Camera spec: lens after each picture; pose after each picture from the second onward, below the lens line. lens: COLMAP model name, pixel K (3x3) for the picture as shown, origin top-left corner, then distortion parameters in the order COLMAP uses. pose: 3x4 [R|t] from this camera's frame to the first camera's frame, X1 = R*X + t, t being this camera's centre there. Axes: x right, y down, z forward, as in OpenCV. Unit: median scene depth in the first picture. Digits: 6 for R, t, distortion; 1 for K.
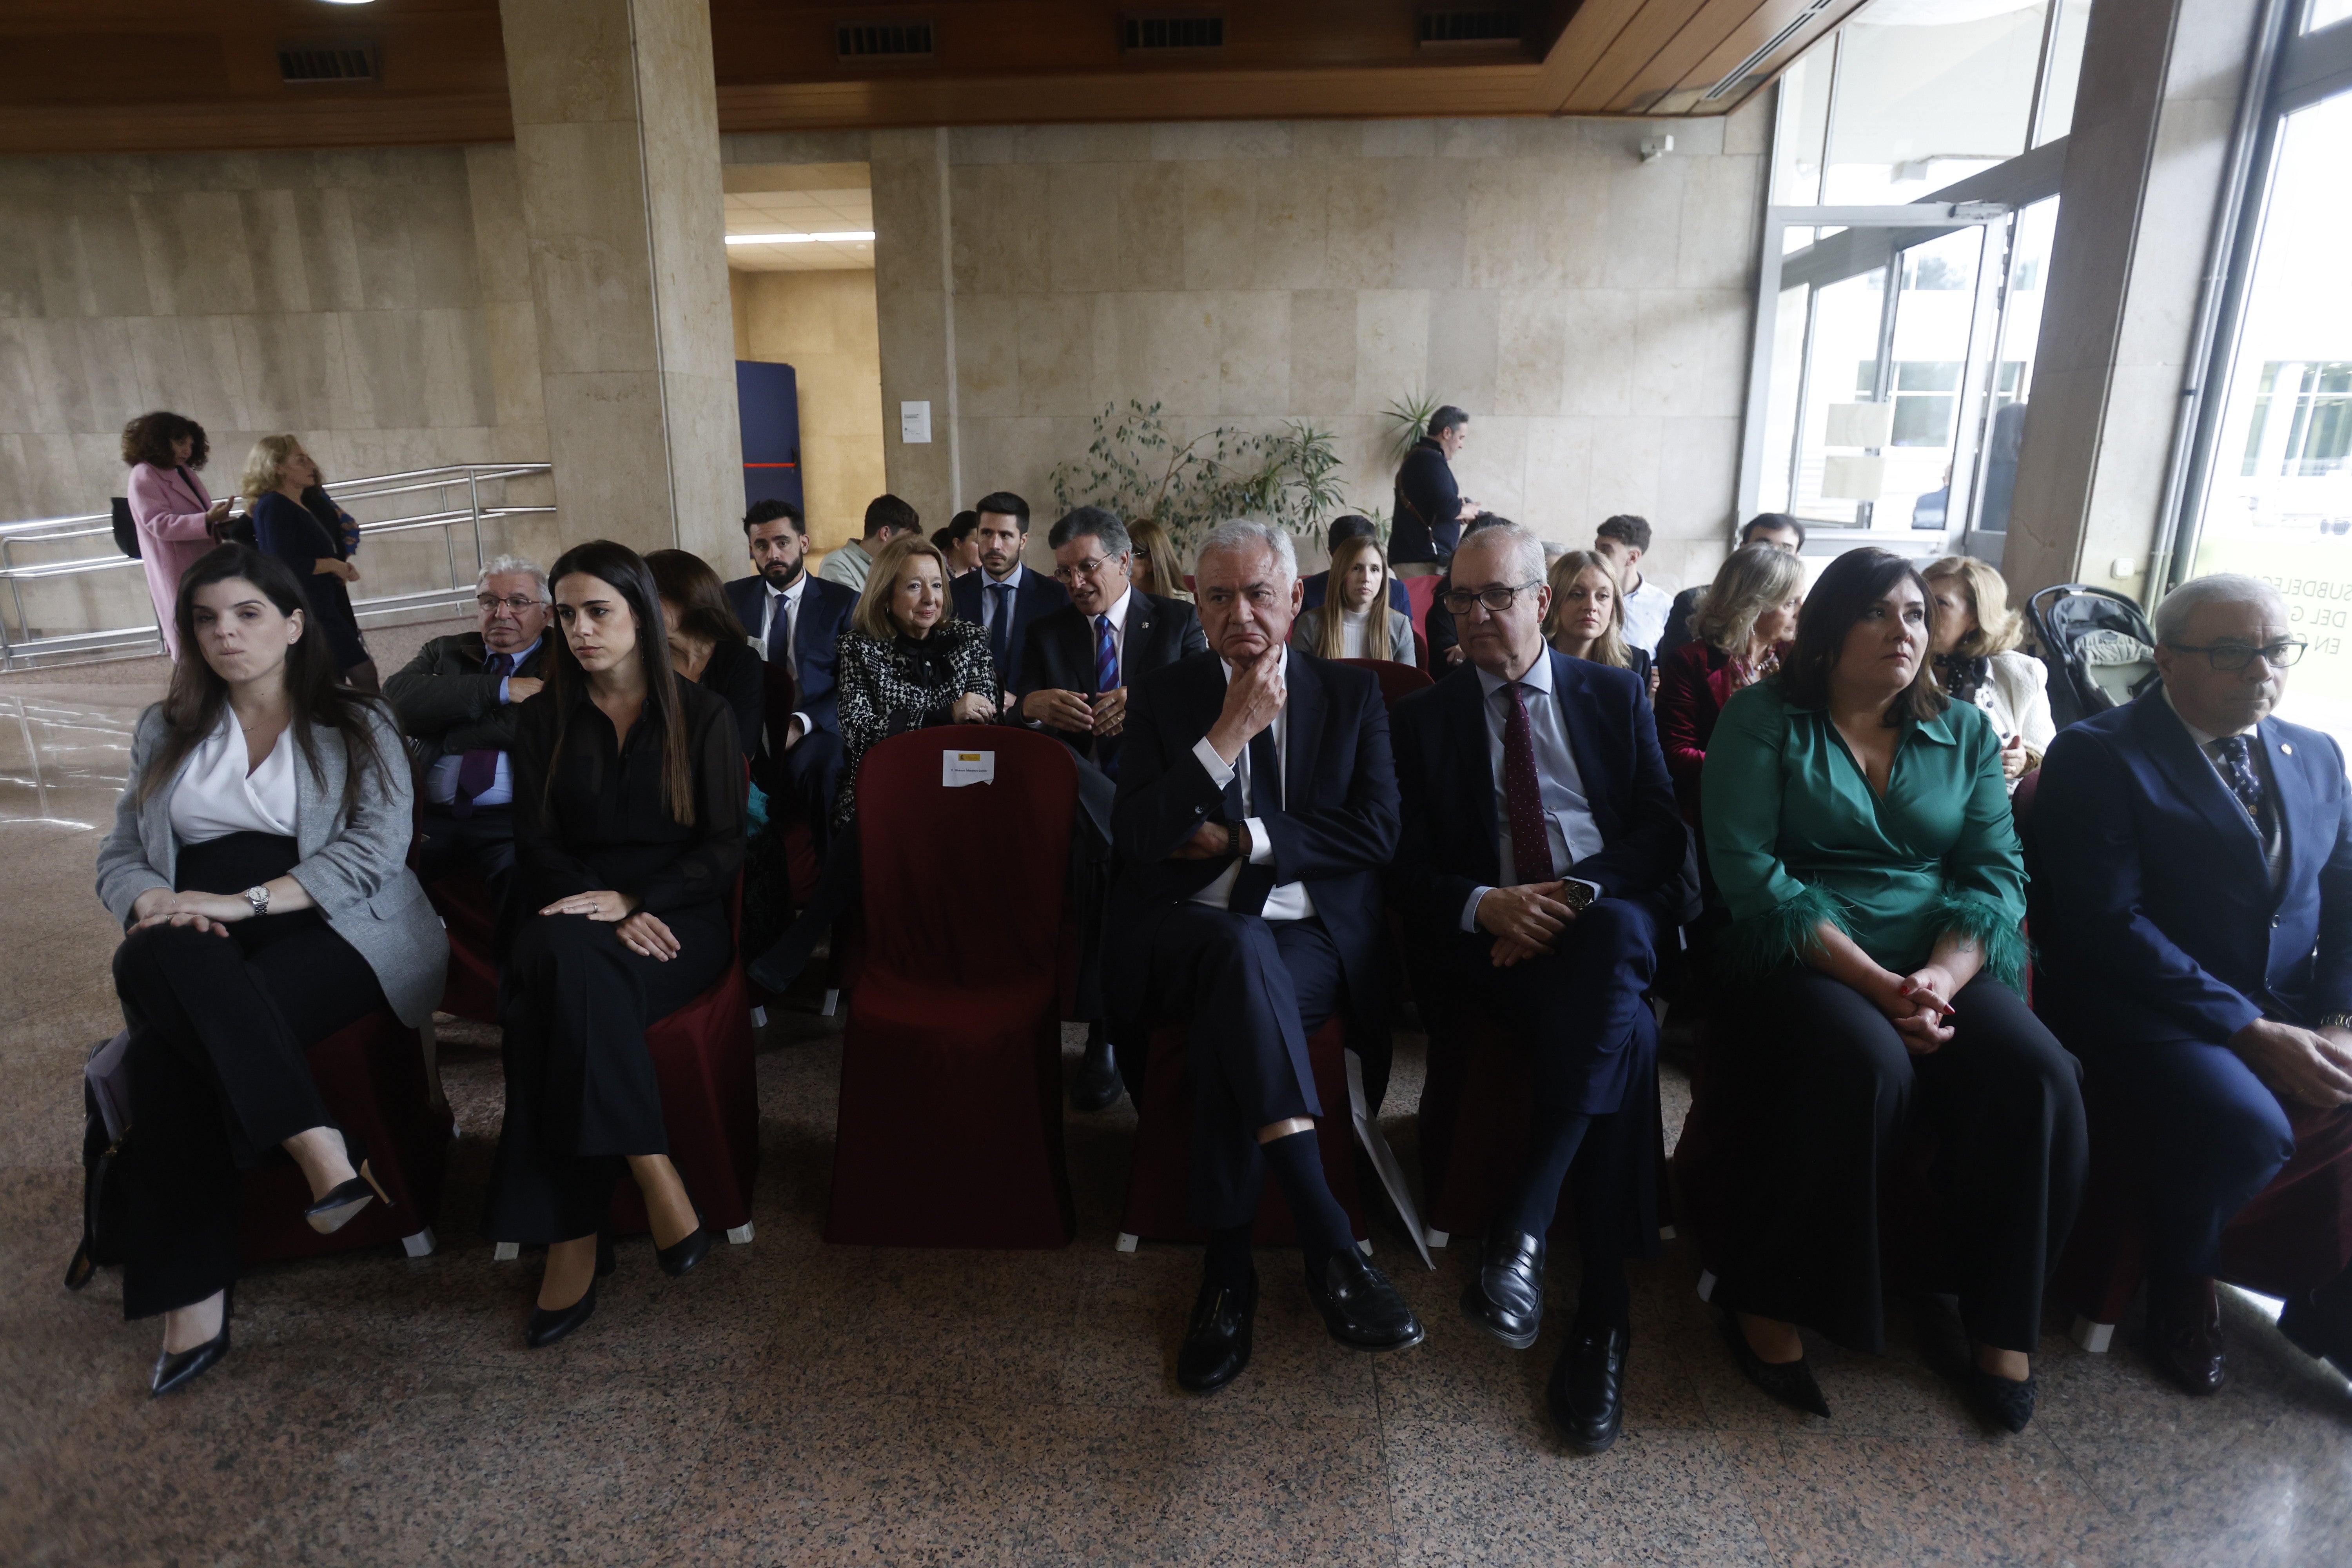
lens RADIAL K [[1287.8, 0, 1176.0], [0, 1287.8, 784.0], [0, 0, 1]] dist [-0.058968, 0.045794]
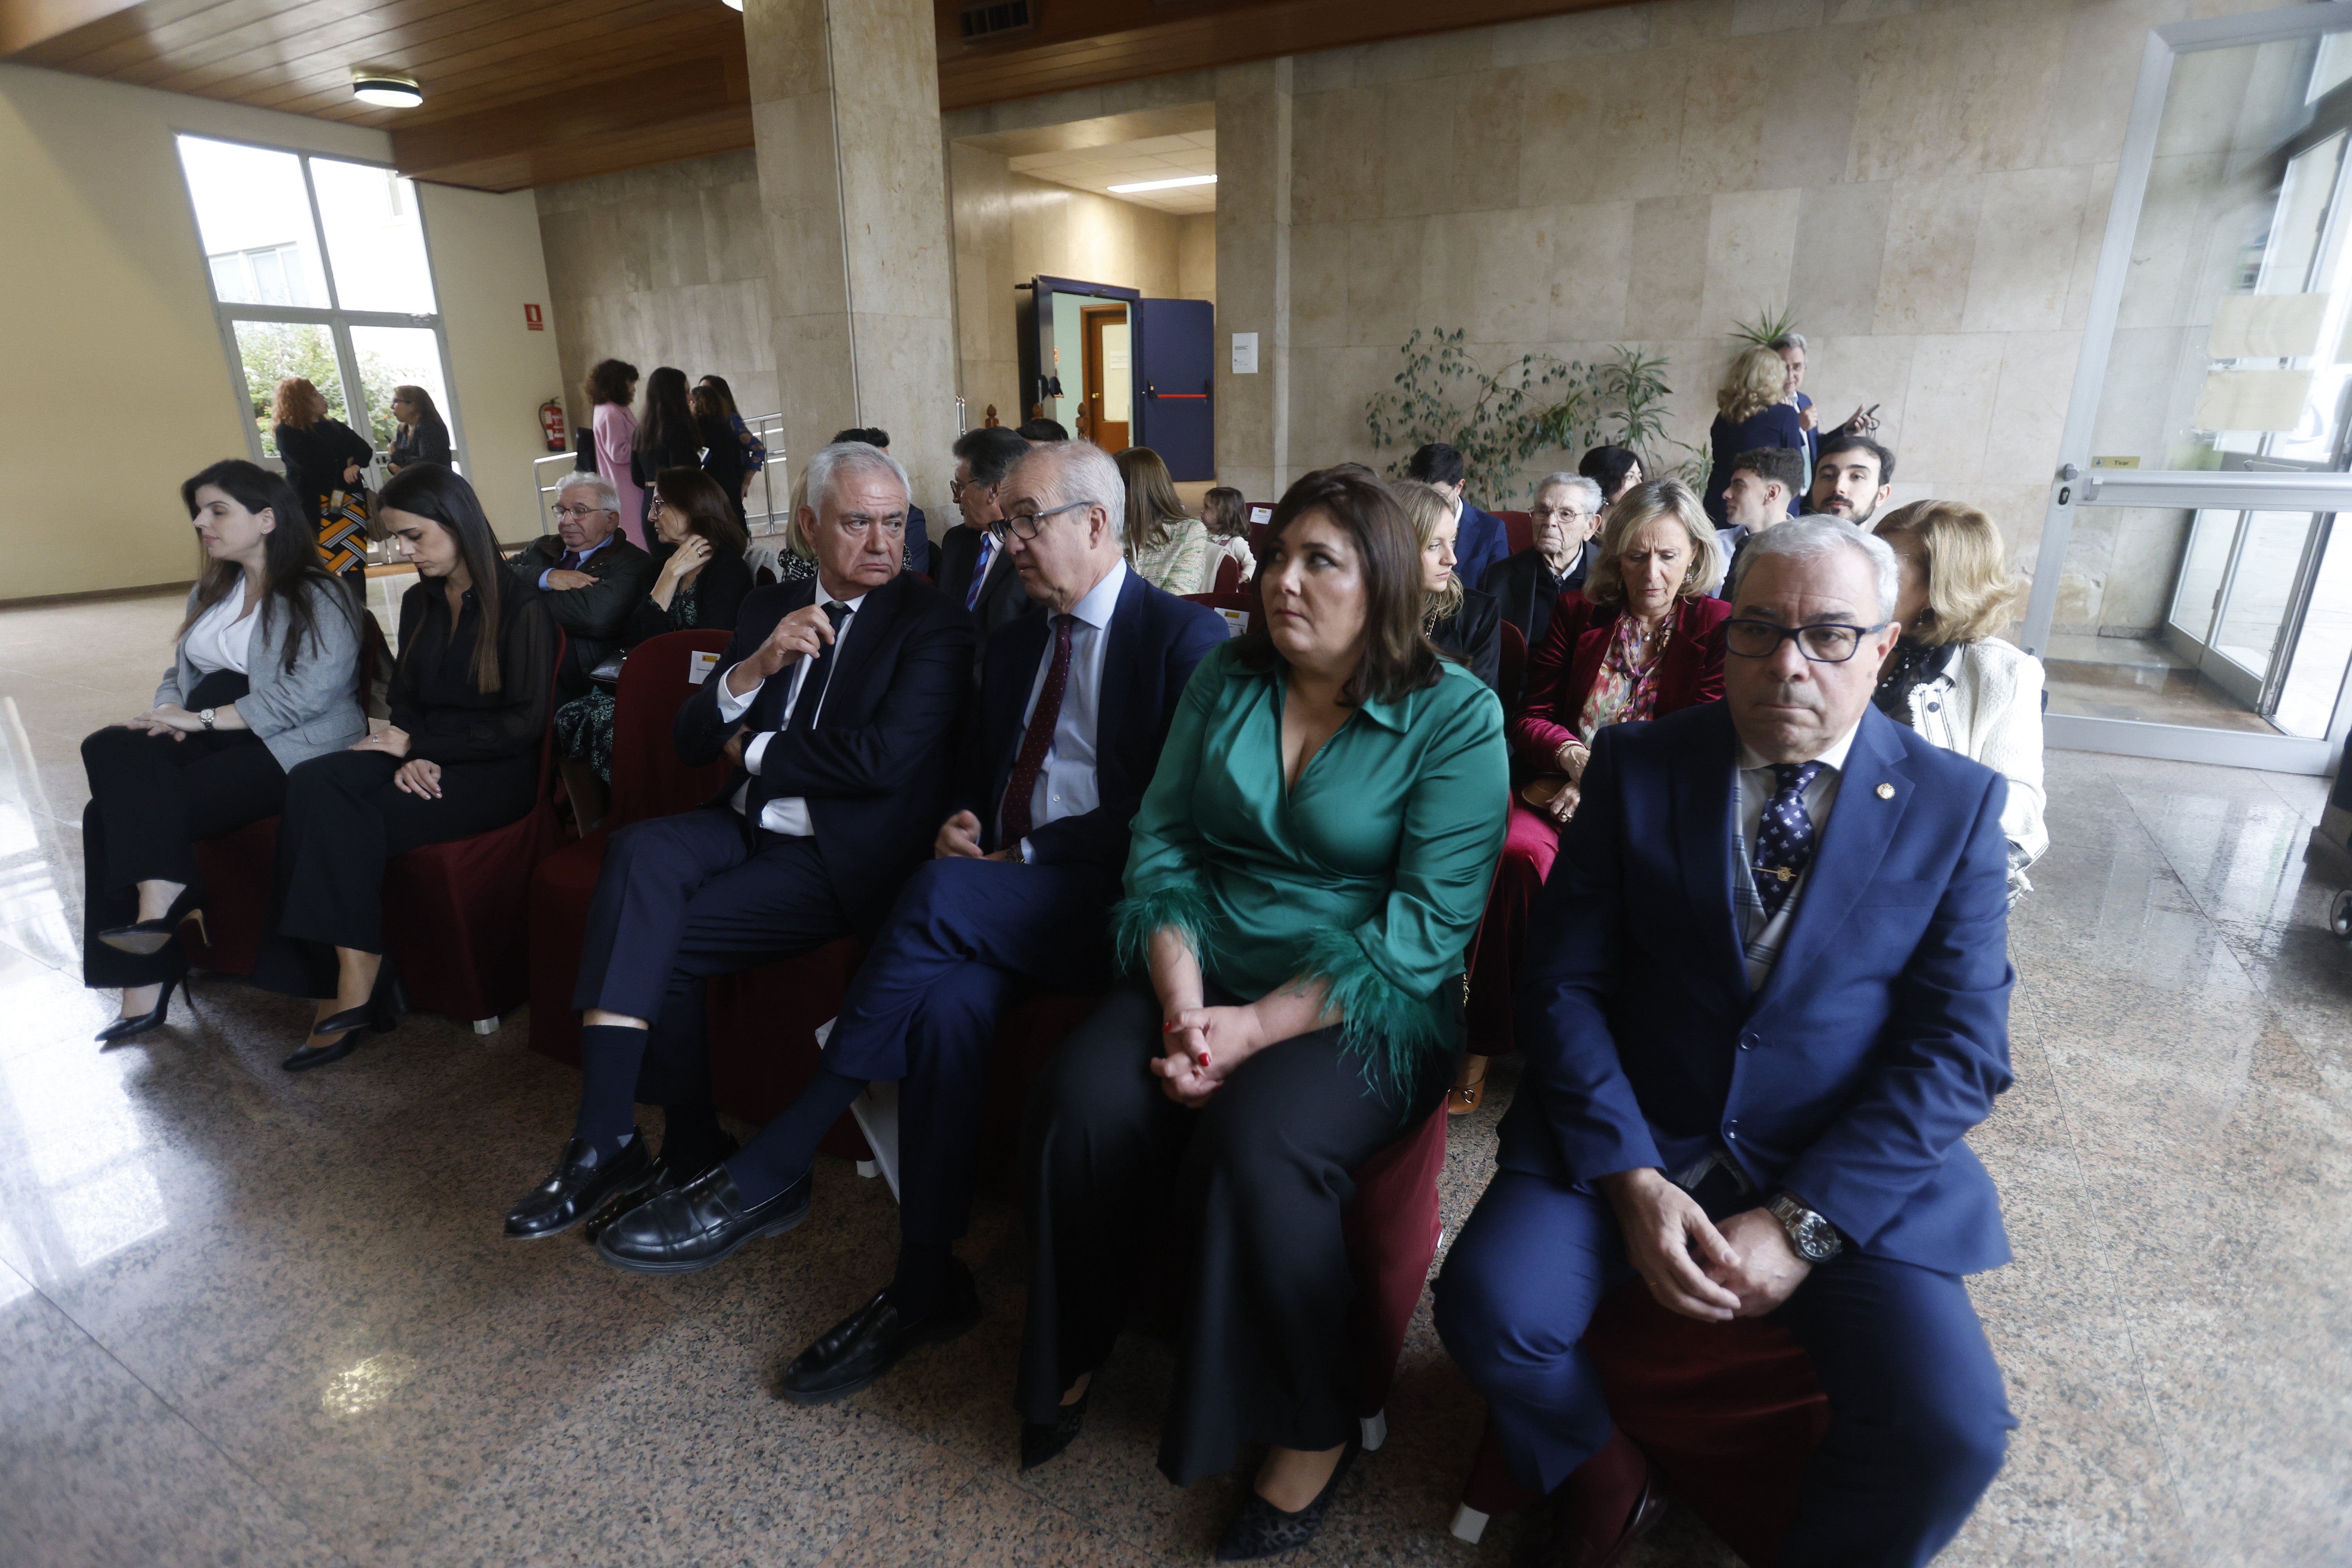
lens RADIAL K [[1214.8, 0, 1144.3], [0, 1214.8, 791.5], [0, 0, 1]] dist [-0.057582, 0.036893]
pose [[0.901518, 0.126779, -0.413755, 0.184581], [-0.096783, 0.990973, 0.092768, -0.012255], [0.421781, -0.043588, 0.905650, 0.060308]]
